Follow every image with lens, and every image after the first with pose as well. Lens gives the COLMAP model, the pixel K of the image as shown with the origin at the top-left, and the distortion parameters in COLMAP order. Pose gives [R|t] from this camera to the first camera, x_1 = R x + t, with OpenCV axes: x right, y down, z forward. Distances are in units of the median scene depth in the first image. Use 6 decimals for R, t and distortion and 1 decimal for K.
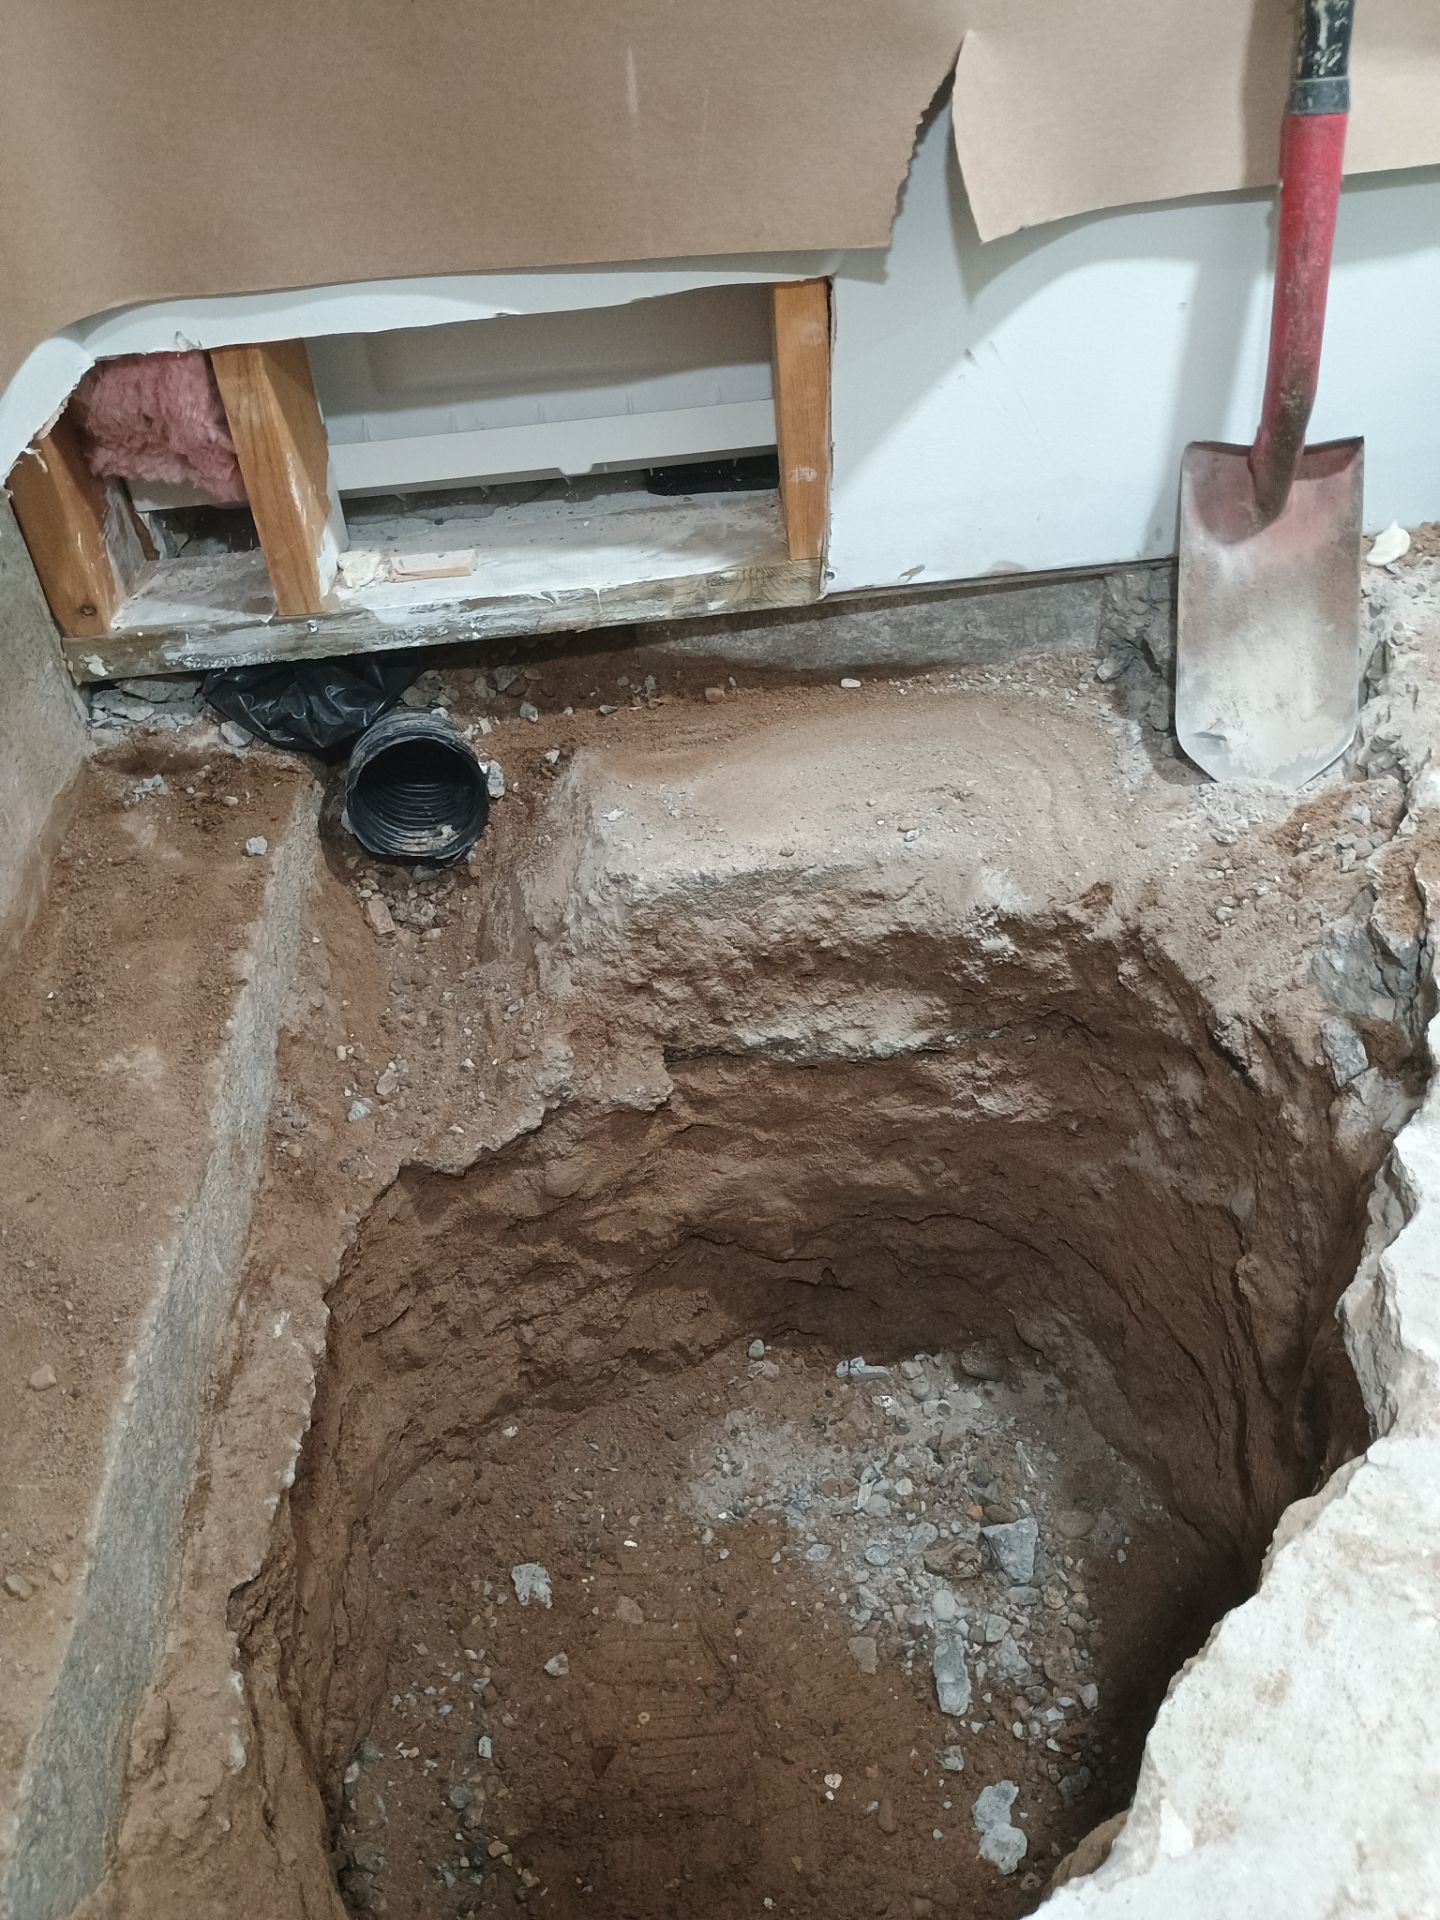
lens RADIAL K [[1697.2, 0, 704.9], [0, 1697.2, 950.9], [0, 0, 1]] dist [0.032302, -0.015453]
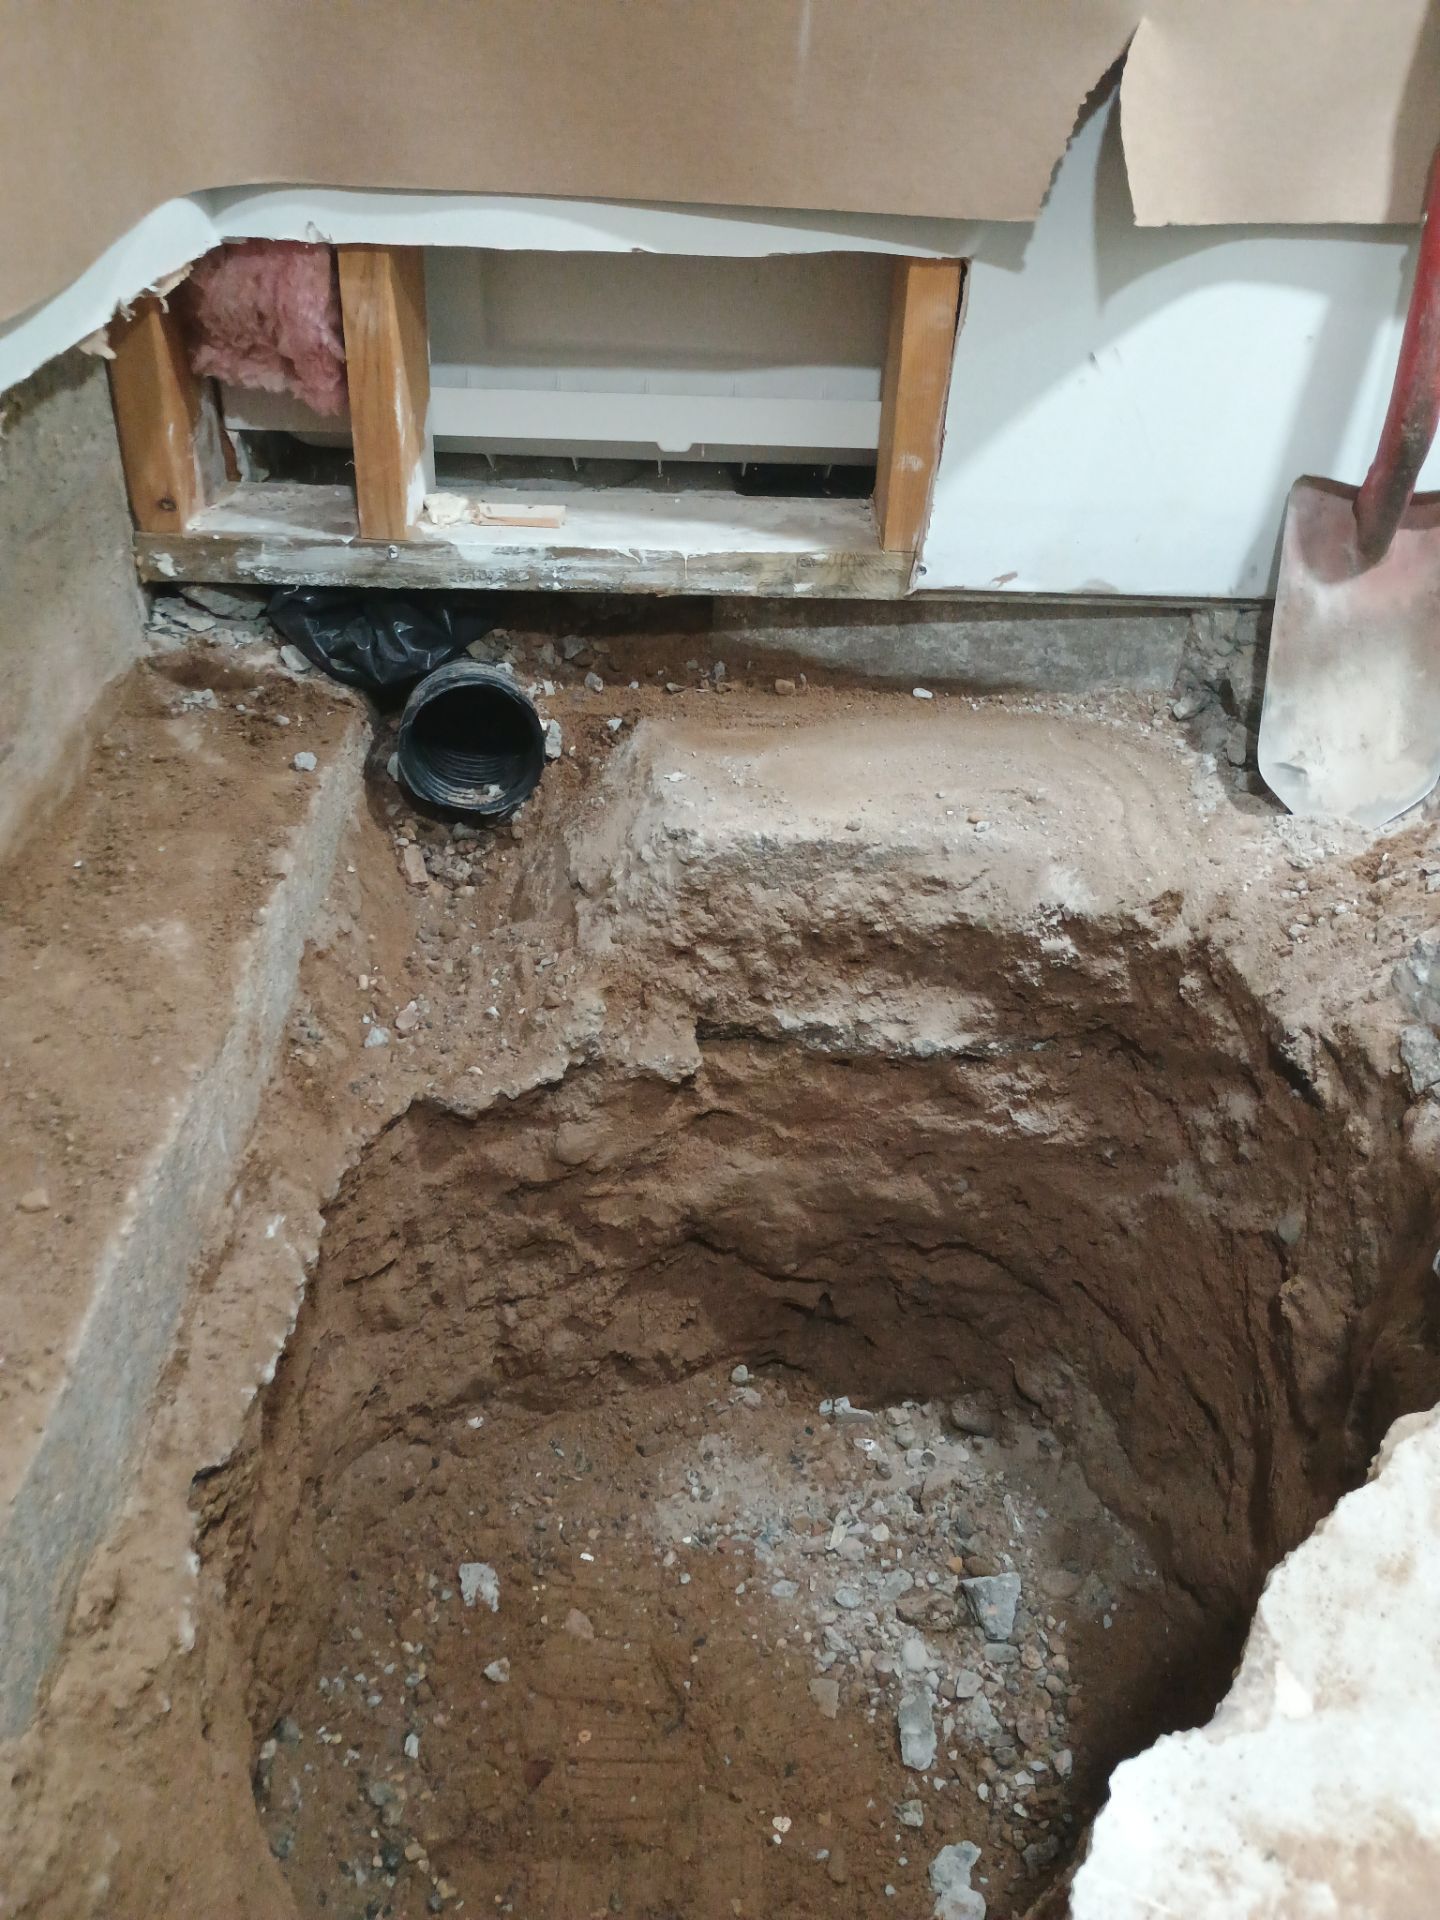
lens RADIAL K [[1701.0, 0, 720.0], [0, 1701.0, 960.0], [0, 0, 1]] dist [0.027283, -0.003249]
pose [[0.991771, 0.125598, 0.024797, -0.039522], [-0.123004, 0.988547, -0.087433, 0.105836], [-0.035494, 0.083664, 0.995862, 0.035513]]
